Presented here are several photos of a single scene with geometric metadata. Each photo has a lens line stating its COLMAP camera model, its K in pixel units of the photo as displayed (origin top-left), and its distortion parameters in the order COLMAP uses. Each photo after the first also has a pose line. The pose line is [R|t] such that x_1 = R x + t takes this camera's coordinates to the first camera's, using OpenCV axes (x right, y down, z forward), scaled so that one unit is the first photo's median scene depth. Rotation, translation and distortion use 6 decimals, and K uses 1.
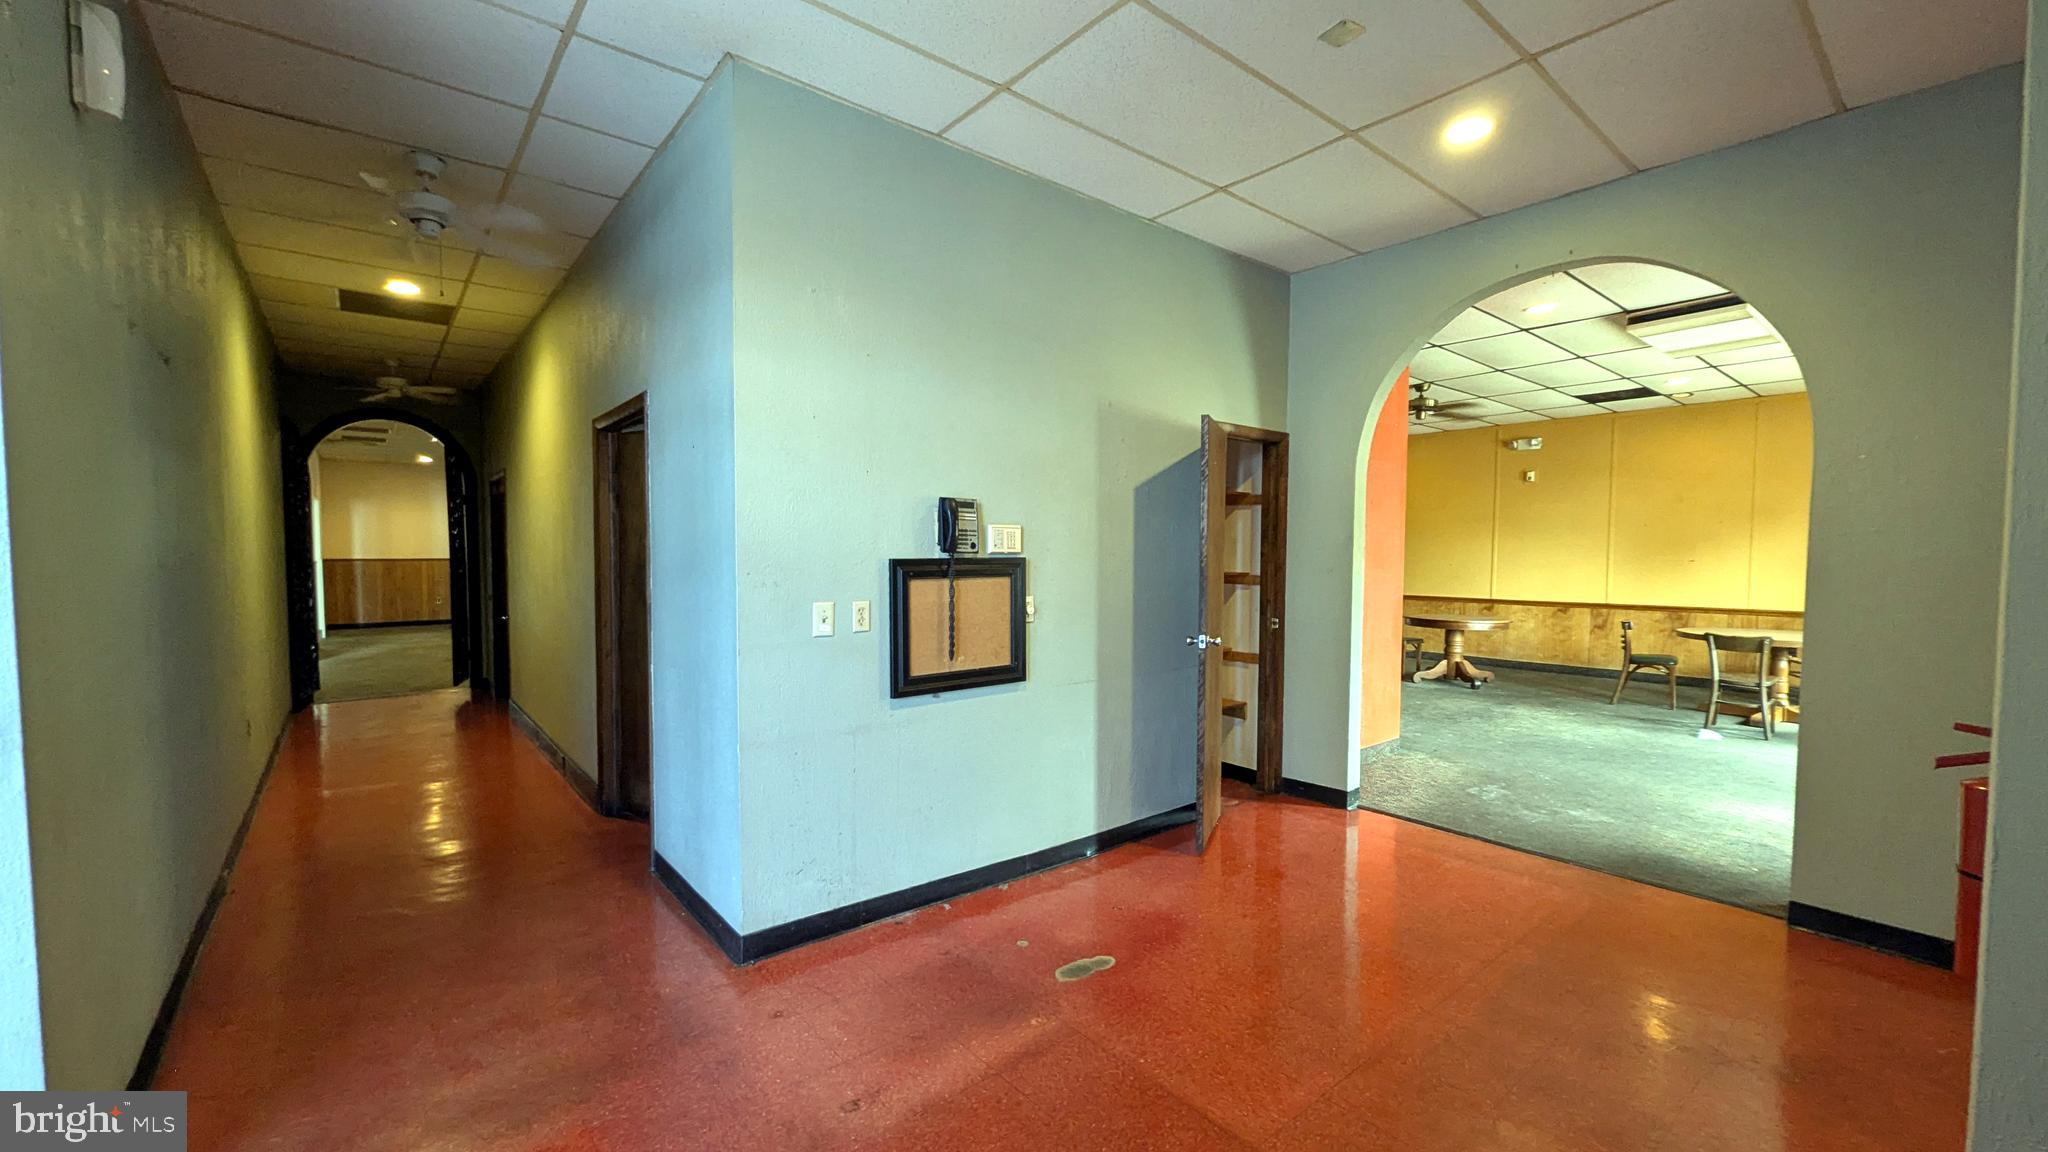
lens RADIAL K [[809.8, 0, 1027.3], [0, 809.8, 587.8], [0, 0, 1]] dist [0.002923, -0.000231]
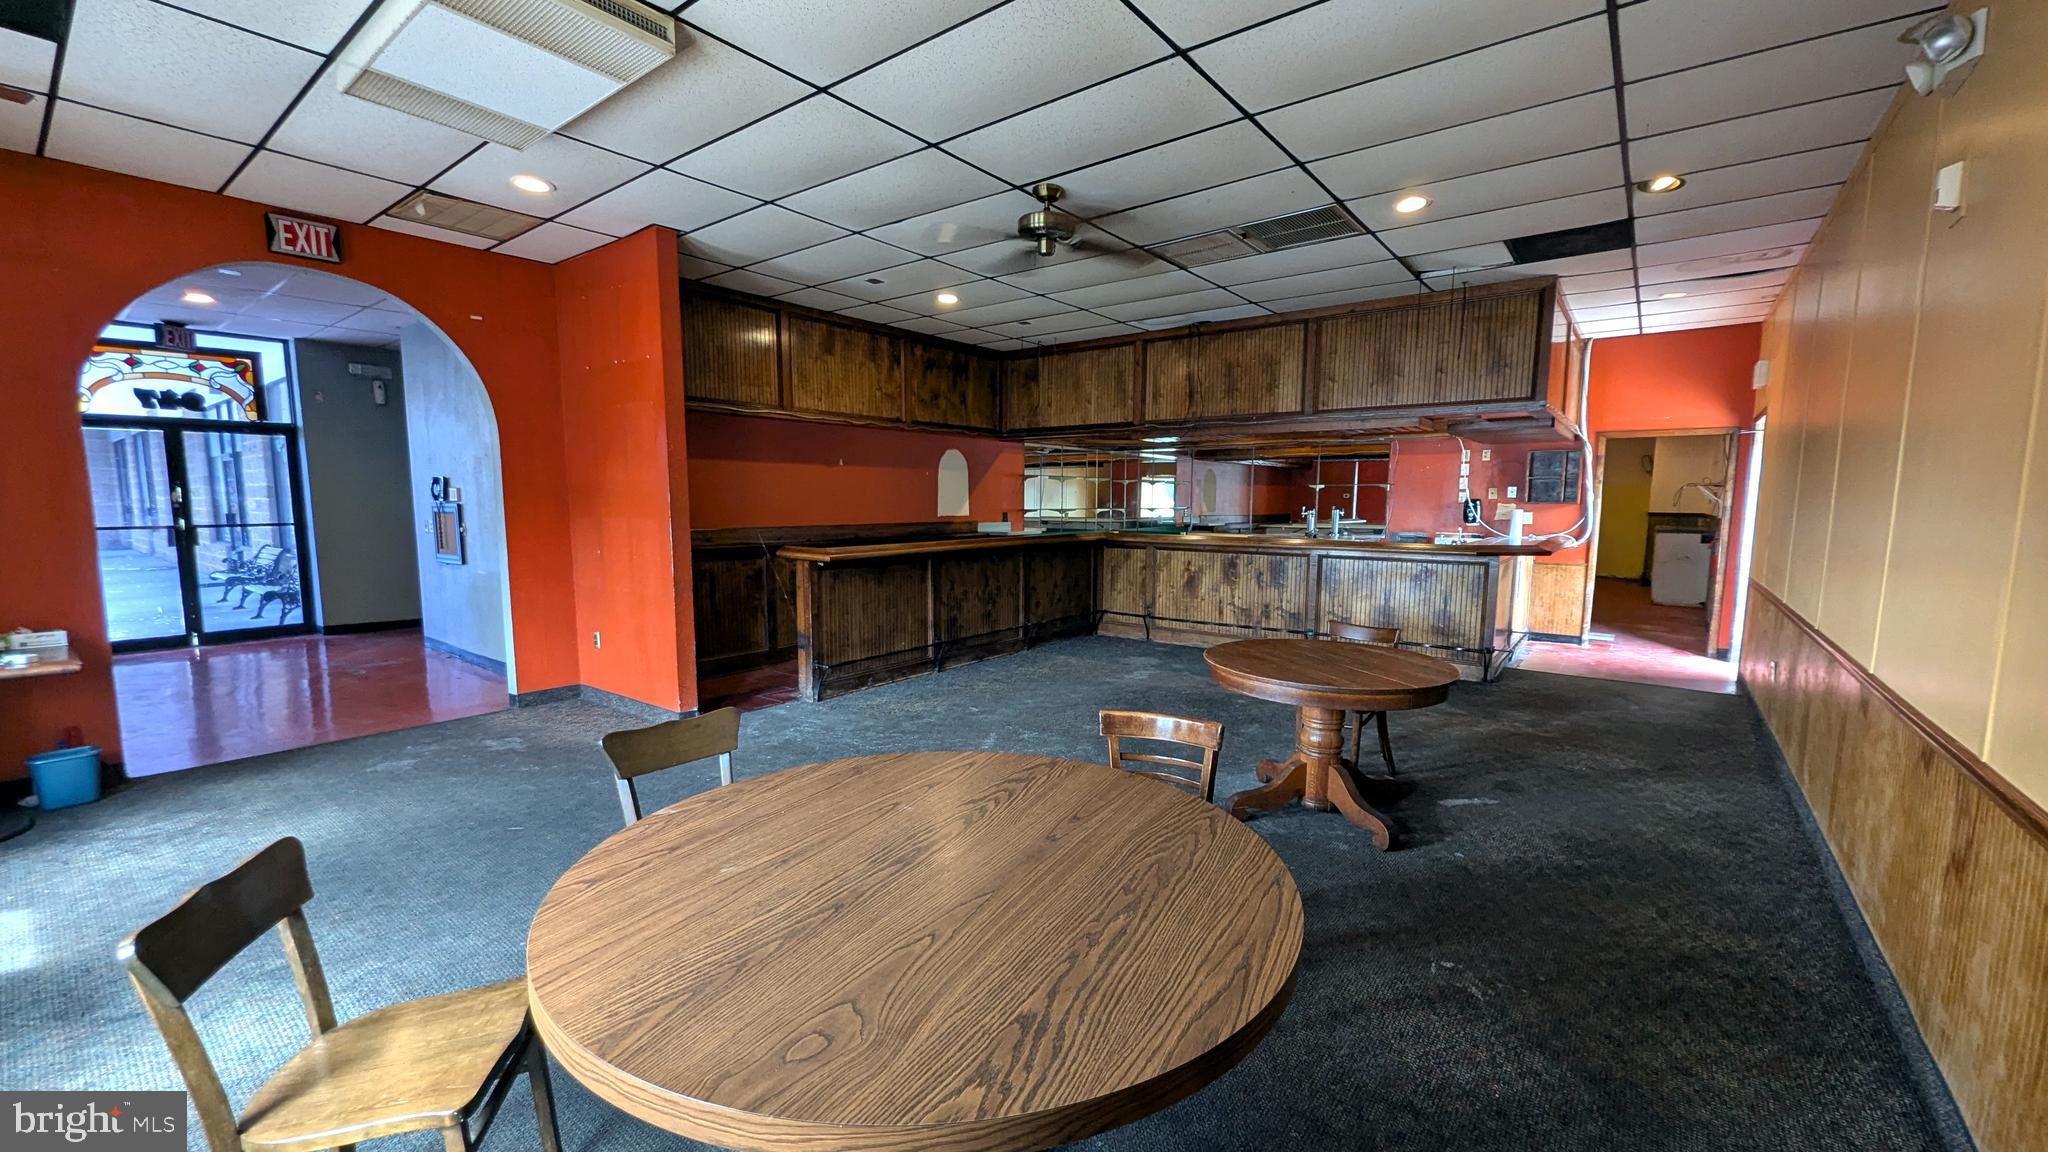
lens RADIAL K [[809.8, 0, 1020.4], [0, 809.8, 579.8], [0, 0, 1]] dist [0.002923, -0.000231]
pose [[0.219024, 0.094658, -0.971117, 2.249231], [-0.046374, 0.995168, 0.086543, -0.084846], [0.974617, 0.026080, 0.222355, 1.894415]]
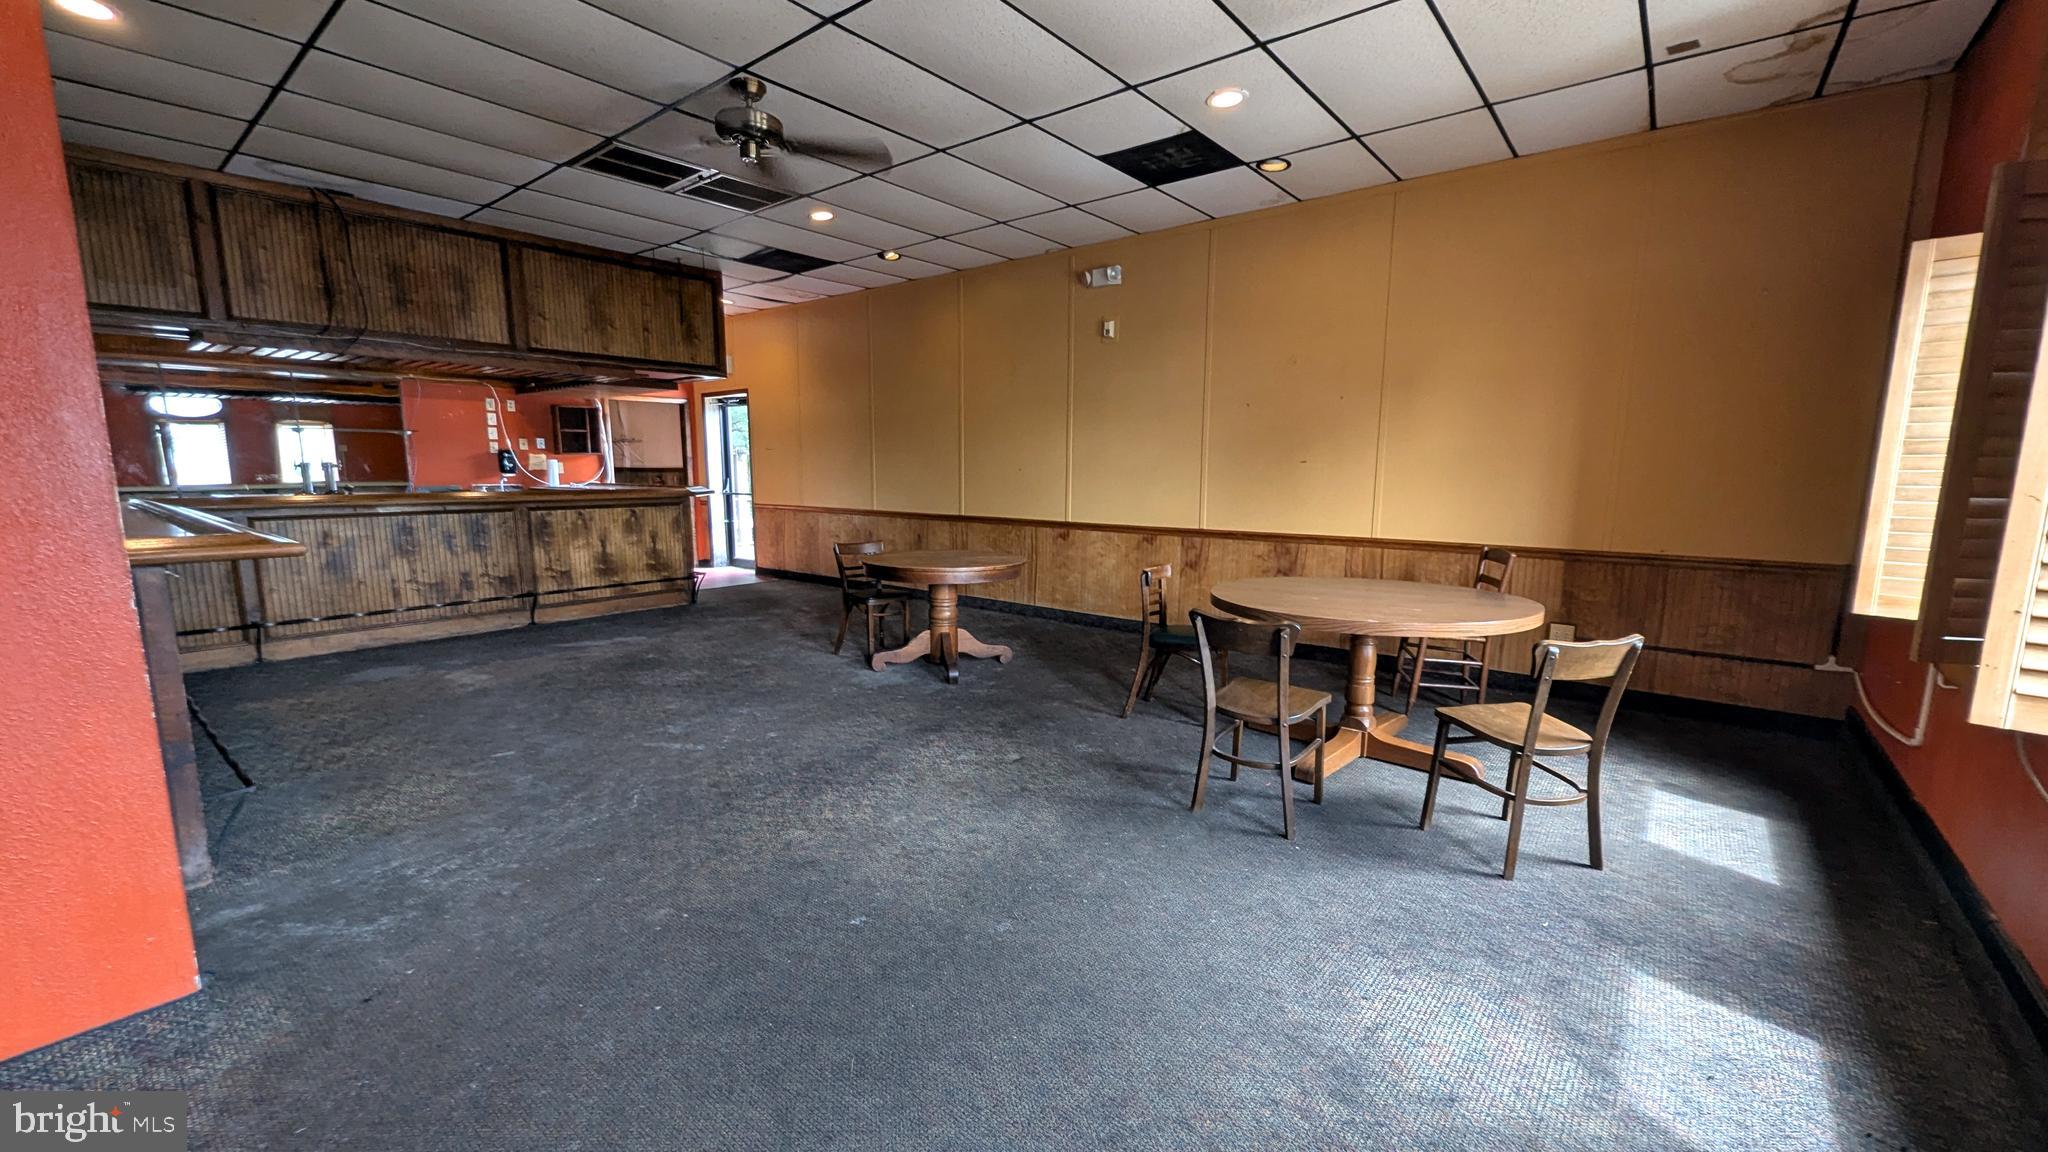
lens RADIAL K [[809.8, 0, 1021.1], [0, 809.8, 586.3], [0, 0, 1]] dist [0.002923, -0.000231]
pose [[0.981469, -0.029082, 0.189401, 1.145639], [0.008633, 0.994123, 0.107911, -0.015718], [-0.191426, -0.104276, 0.975952, 0.995467]]
